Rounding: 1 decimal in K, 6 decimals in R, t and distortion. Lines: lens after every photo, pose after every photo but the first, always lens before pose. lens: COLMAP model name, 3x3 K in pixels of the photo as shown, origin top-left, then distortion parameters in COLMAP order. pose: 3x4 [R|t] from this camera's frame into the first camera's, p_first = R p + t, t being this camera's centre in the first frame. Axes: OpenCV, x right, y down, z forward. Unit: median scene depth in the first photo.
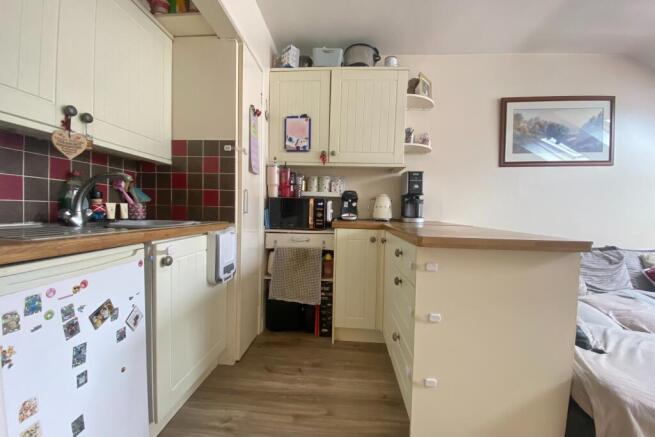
lens RADIAL K [[264.6, 0, 327.5], [0, 264.6, 218.5], [0, 0, 1]] dist [0.028836, -0.025316]
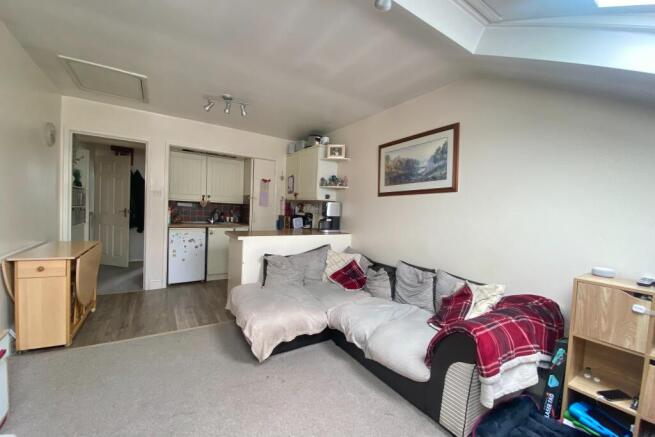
lens RADIAL K [[264.6, 0, 327.5], [0, 264.6, 218.5], [0, 0, 1]] dist [0.028836, -0.025316]
pose [[0.605152, 0.035218, -0.795330, 1.687450], [-0.060255, 0.998182, -0.001646, -0.070987], [0.793826, 0.048919, 0.606174, -0.001234]]
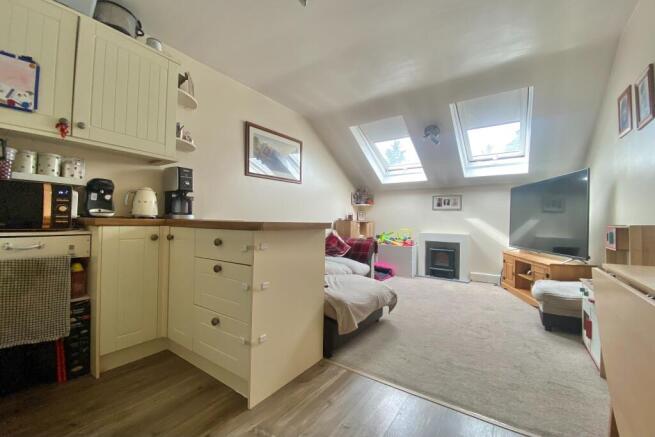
lens RADIAL K [[264.6, 0, 327.5], [0, 264.6, 218.5], [0, 0, 1]] dist [0.028836, -0.025316]
pose [[0.497541, -0.003984, 0.867432, -0.276534], [0.019744, 0.999782, -0.006733, 0.029821], [-0.867216, 0.020477, 0.497511, 0.045653]]
